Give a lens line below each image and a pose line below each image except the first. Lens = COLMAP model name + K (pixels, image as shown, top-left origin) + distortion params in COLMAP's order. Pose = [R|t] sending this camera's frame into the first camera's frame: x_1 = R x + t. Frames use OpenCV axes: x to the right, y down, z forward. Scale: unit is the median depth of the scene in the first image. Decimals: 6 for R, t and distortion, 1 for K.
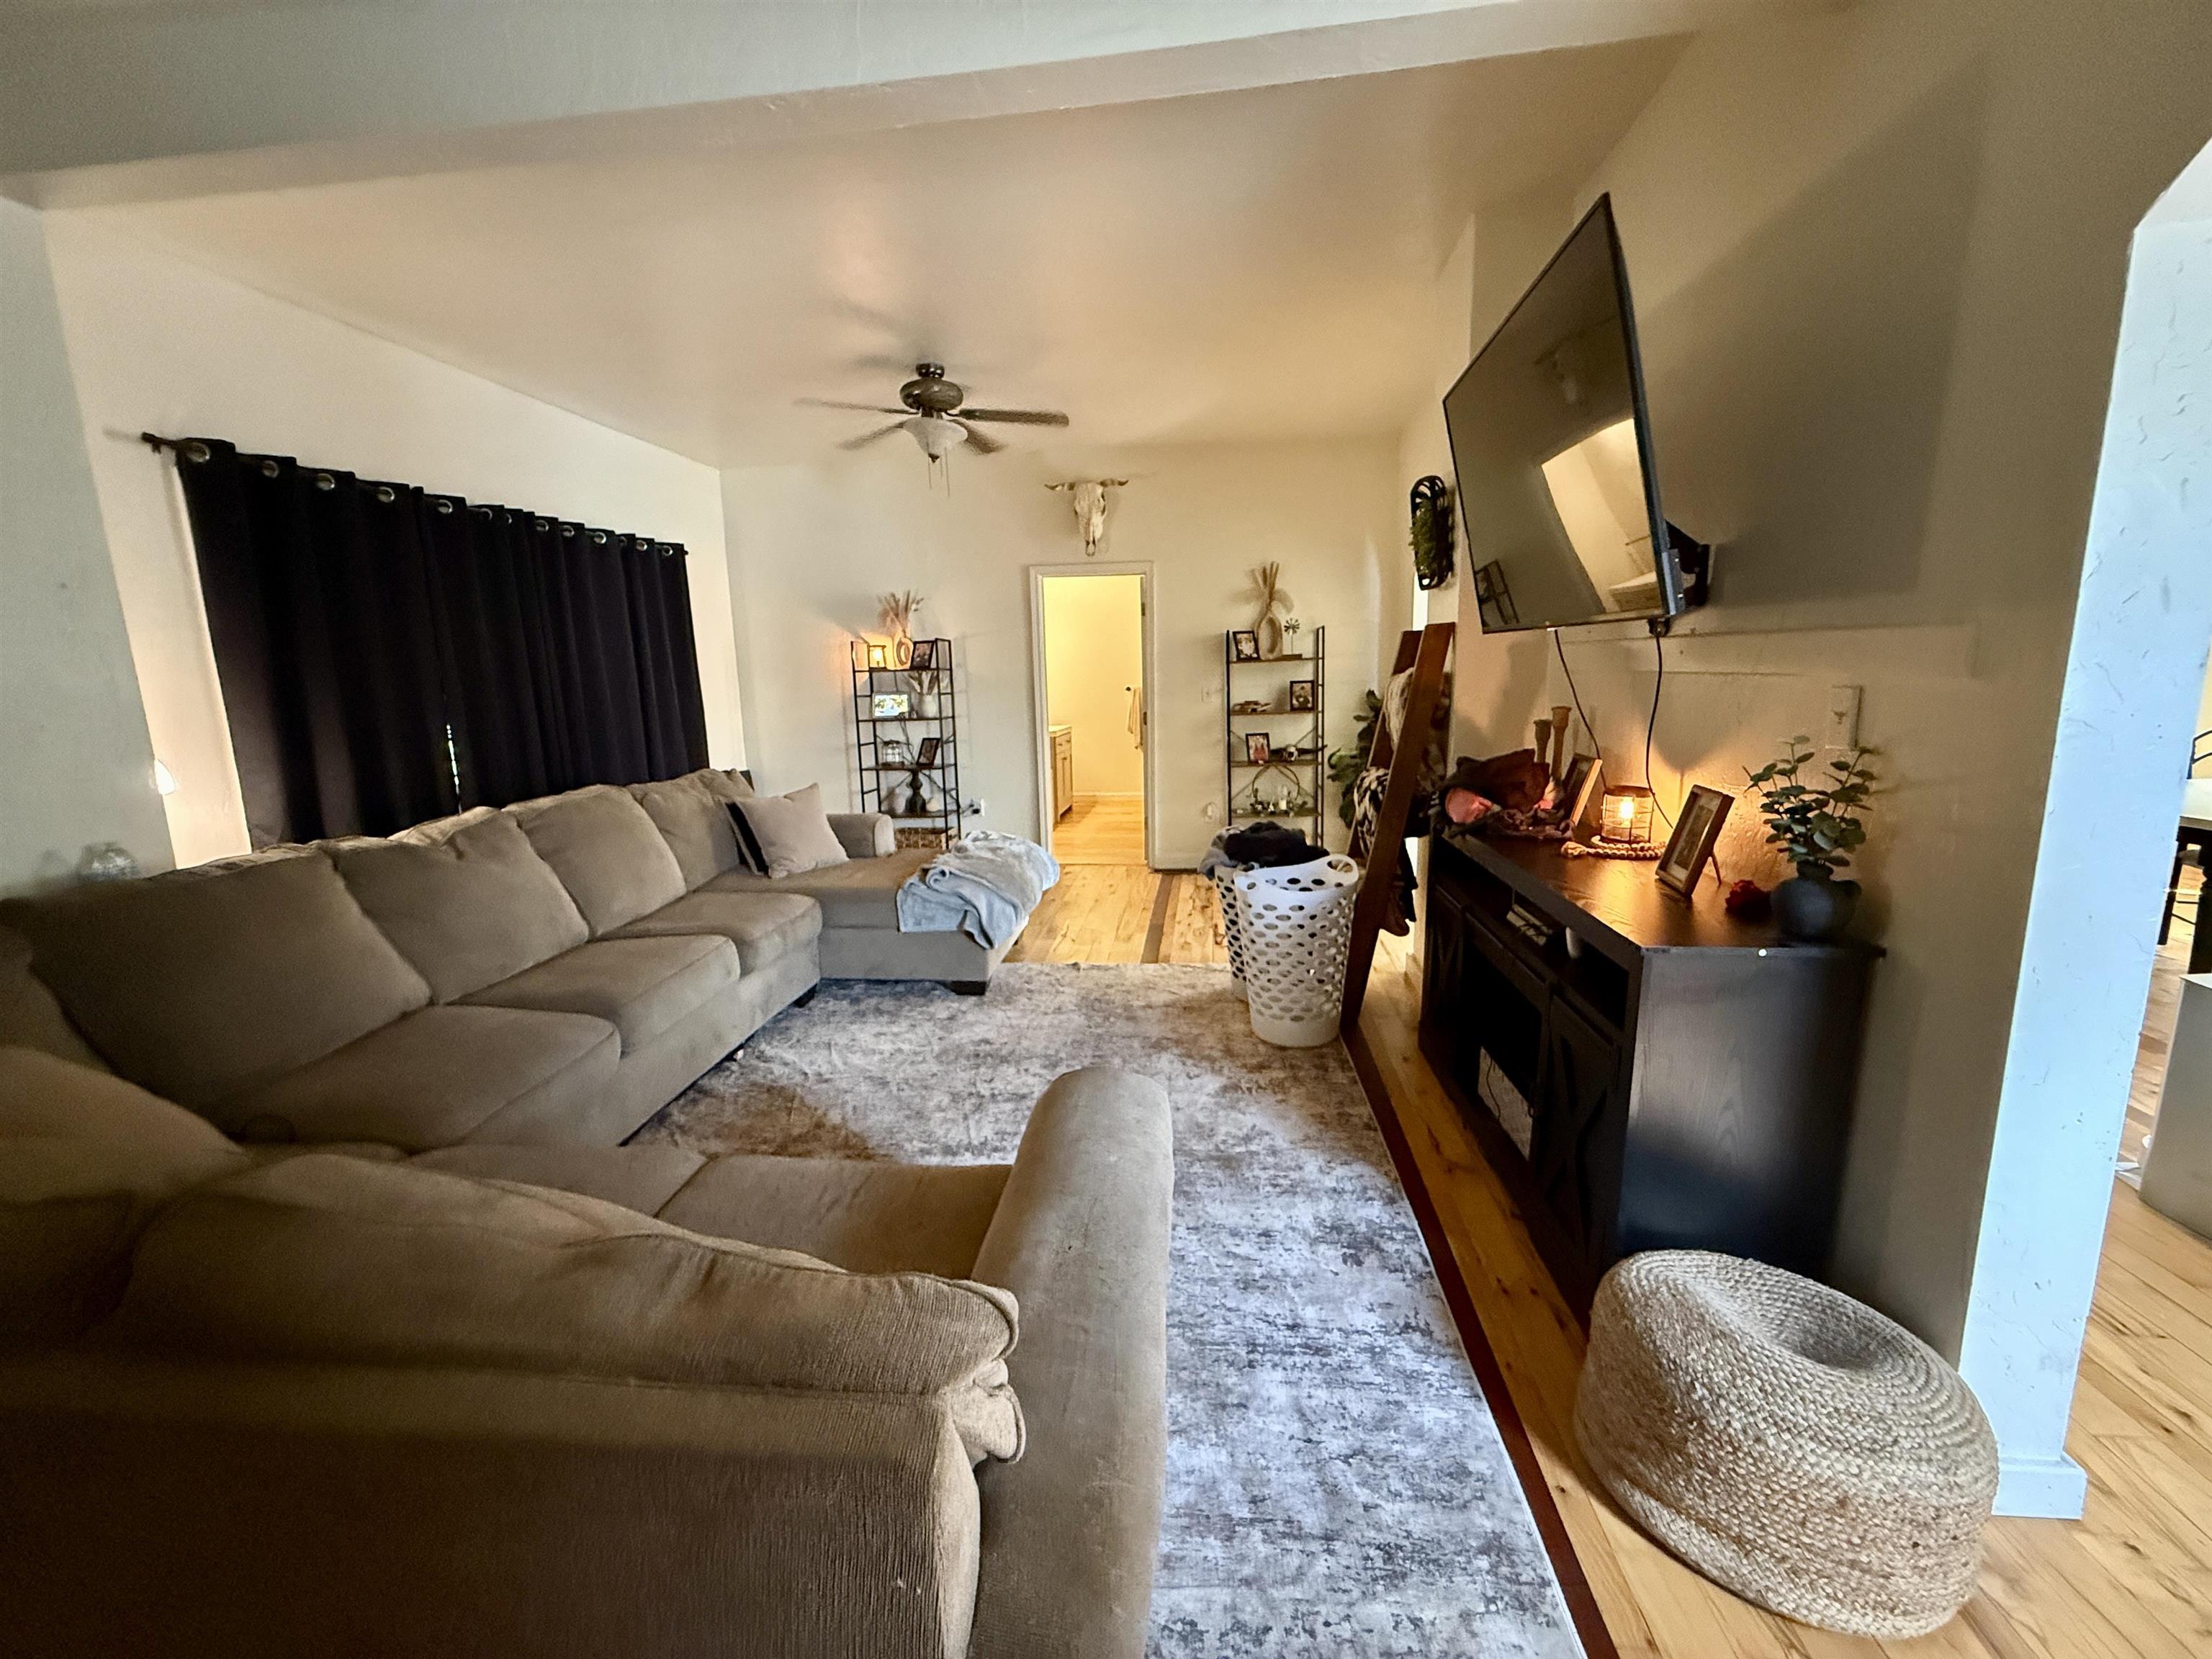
lens RADIAL K [[882.6, 0, 1106.0], [0, 882.6, 829.5], [0, 0, 1]] dist [-0.011097, 0.000434]
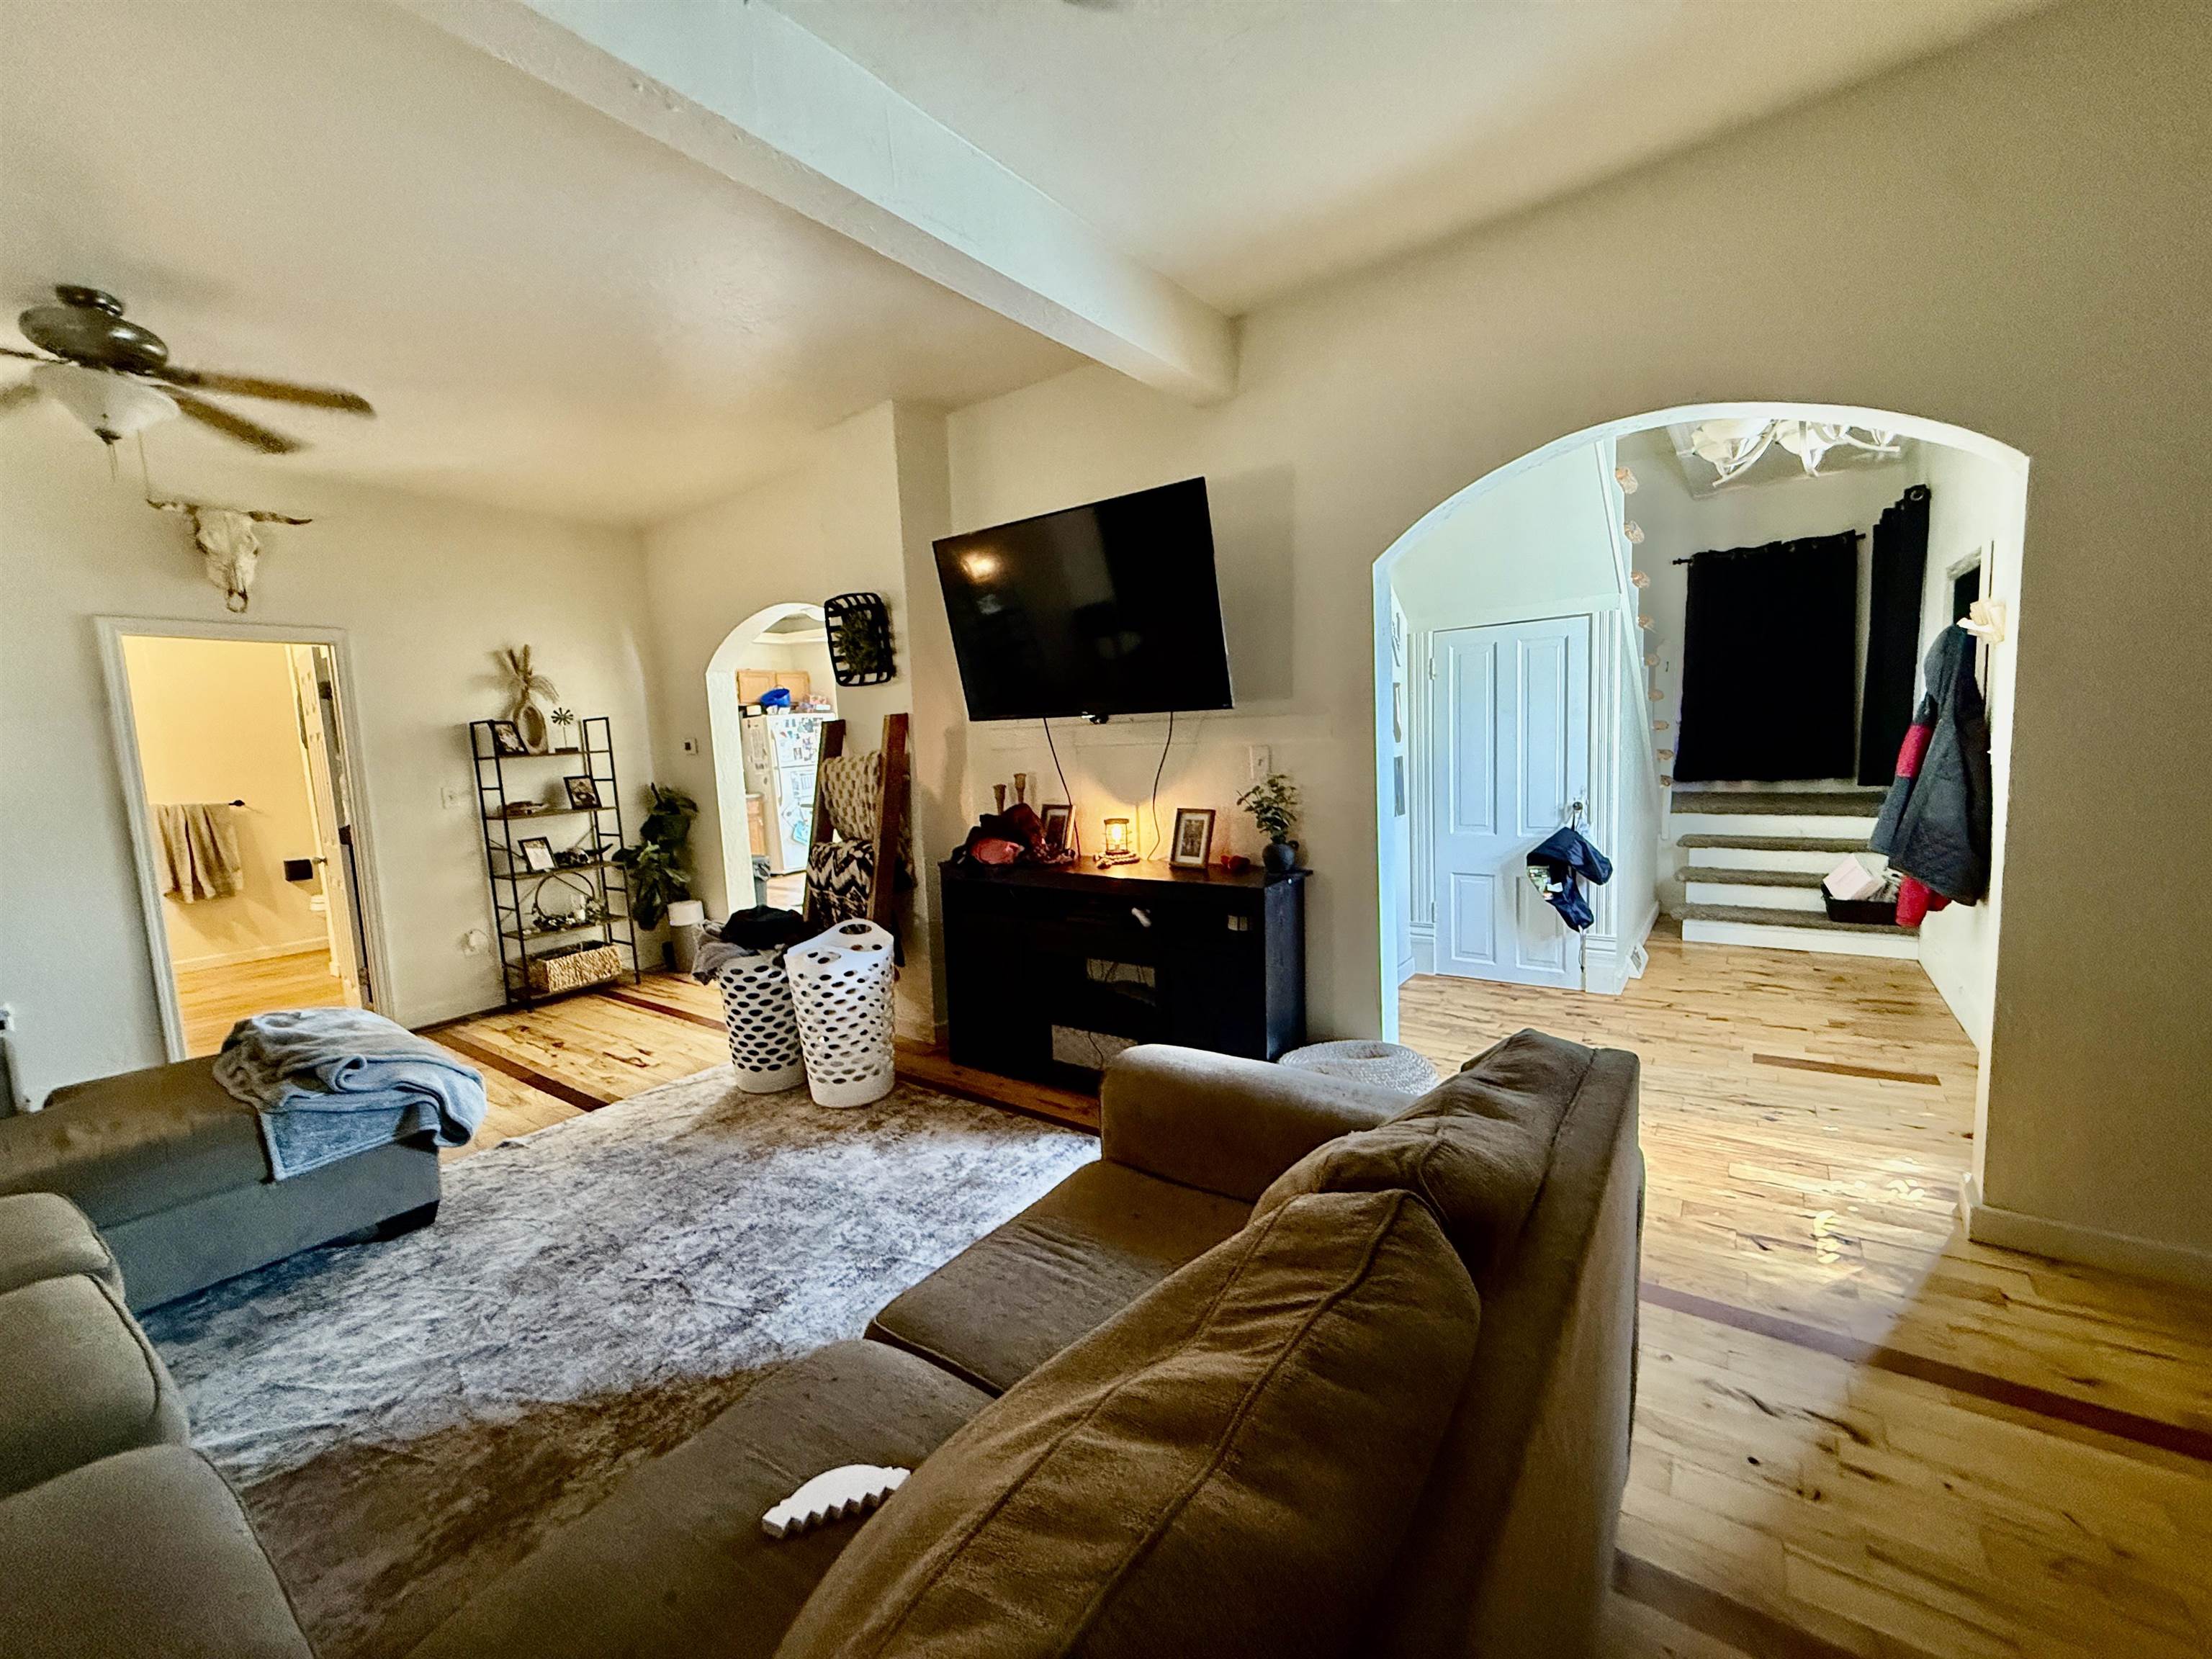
lens RADIAL K [[882.6, 0, 1106.0], [0, 882.6, 829.5], [0, 0, 1]] dist [-0.011097, 0.000434]
pose [[0.484351, -0.089530, 0.870281, -0.462589], [0.186477, 0.982456, -0.002713, -0.017044], [-0.854769, 0.163602, 0.492549, 0.153378]]
